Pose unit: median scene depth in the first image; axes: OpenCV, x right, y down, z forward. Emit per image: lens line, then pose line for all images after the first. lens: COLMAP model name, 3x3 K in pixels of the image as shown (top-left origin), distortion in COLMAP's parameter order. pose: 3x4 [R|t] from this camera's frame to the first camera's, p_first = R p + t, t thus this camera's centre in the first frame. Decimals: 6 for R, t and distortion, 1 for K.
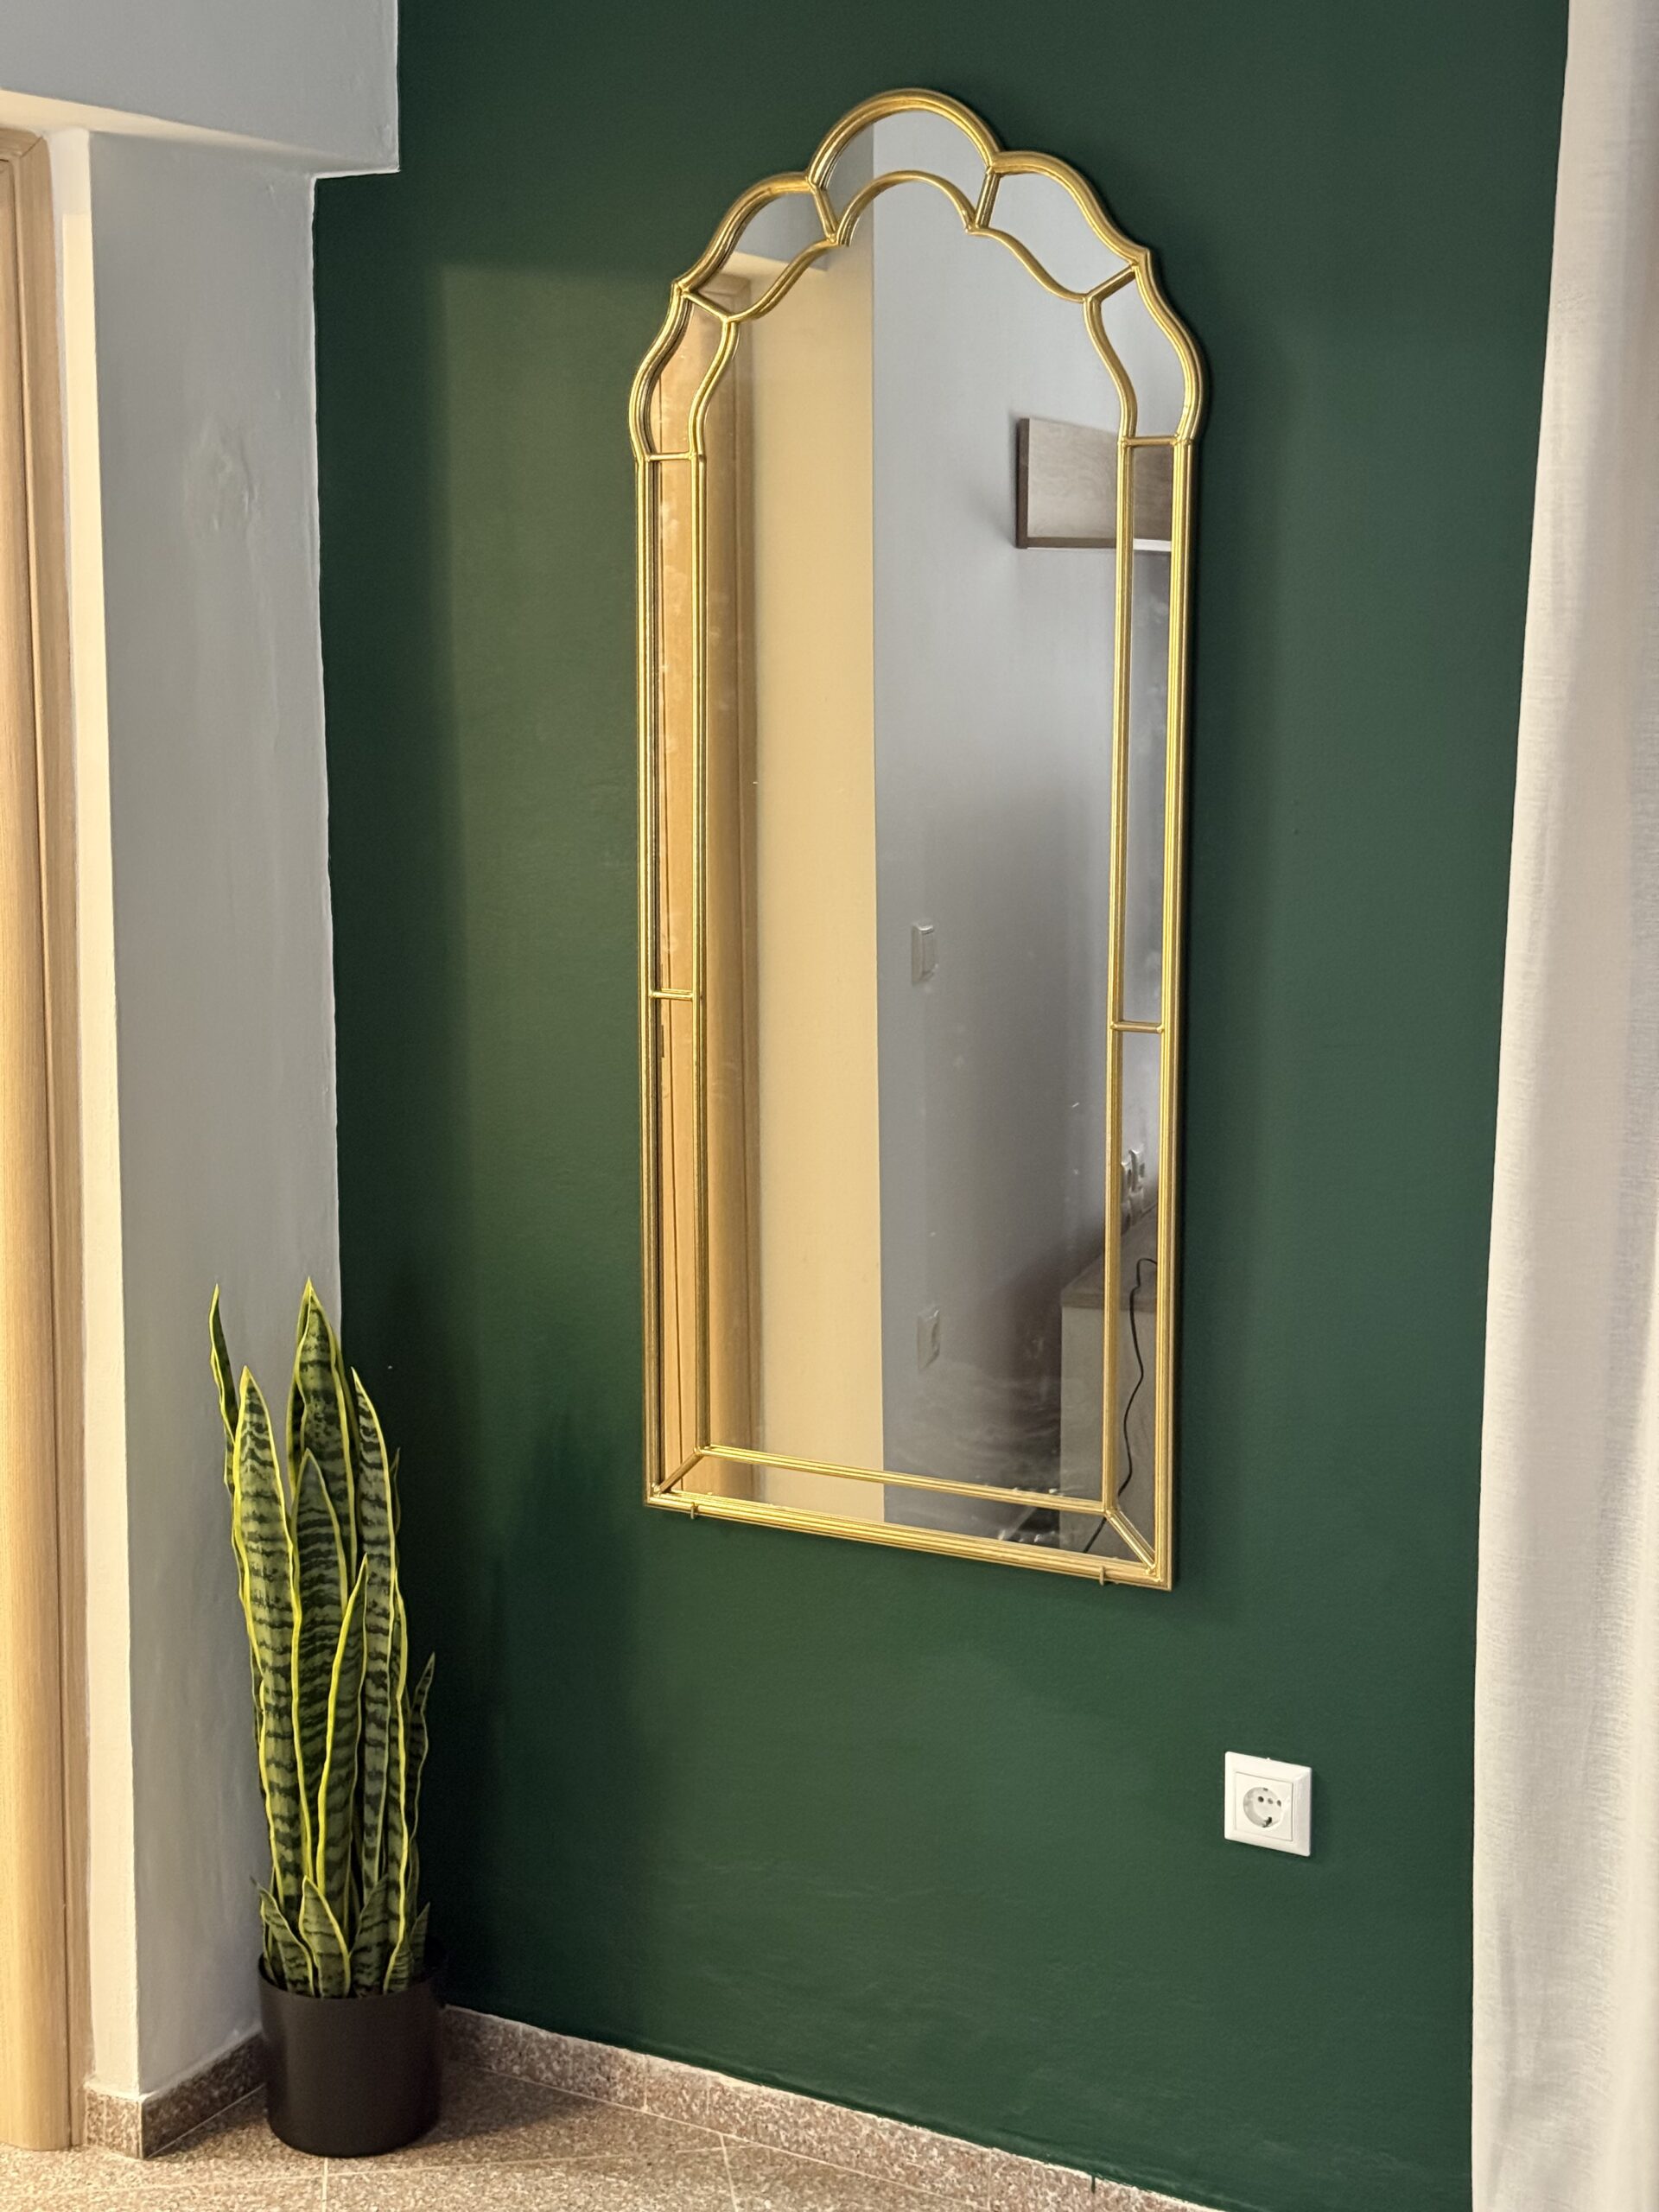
lens RADIAL K [[3130.8, 0, 825.3], [0, 3130.8, 1078.3], [0, 0, 1]] dist [0.243282, -0.484510]
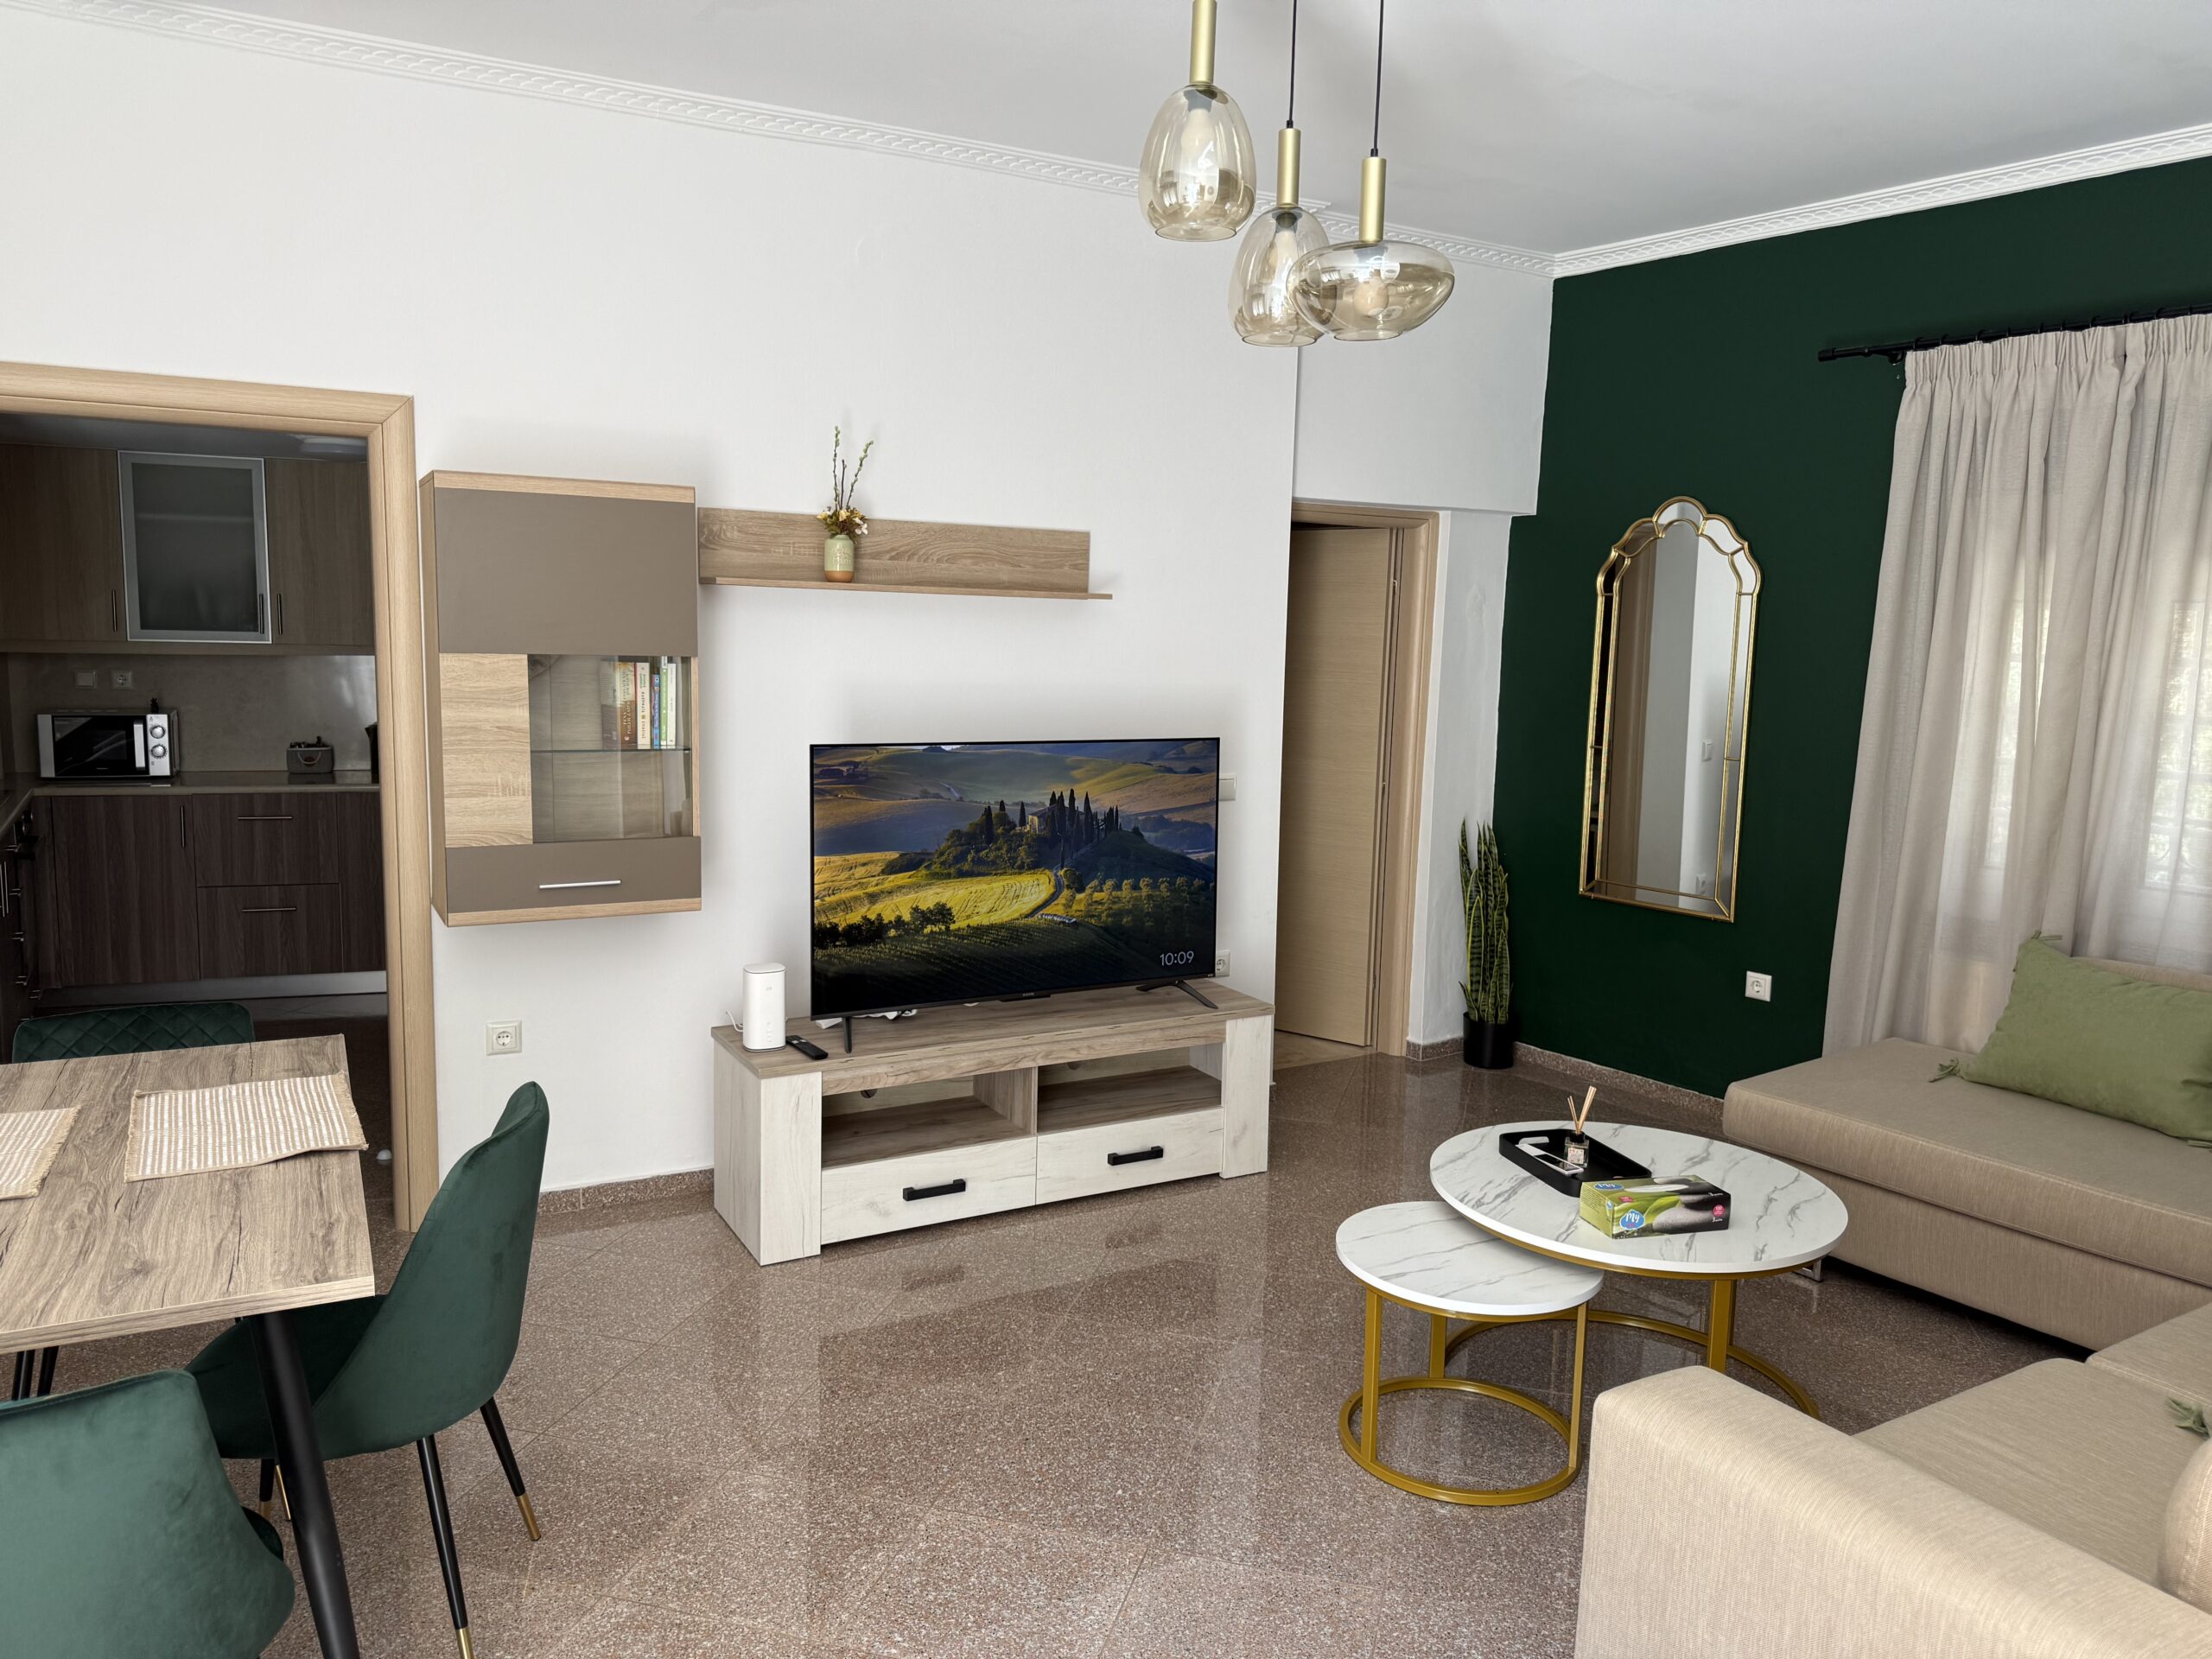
lens RADIAL K [[1627.0, 0, 1083.4], [0, 1627.0, 819.3], [0, 0, 1]] dist [0.084003, -0.118903]
pose [[0.917198, 0.062902, -0.393436, 0.148424], [-0.073043, 0.997270, -0.010840, 0.112979], [0.391680, 0.038680, 0.919288, -0.885873]]
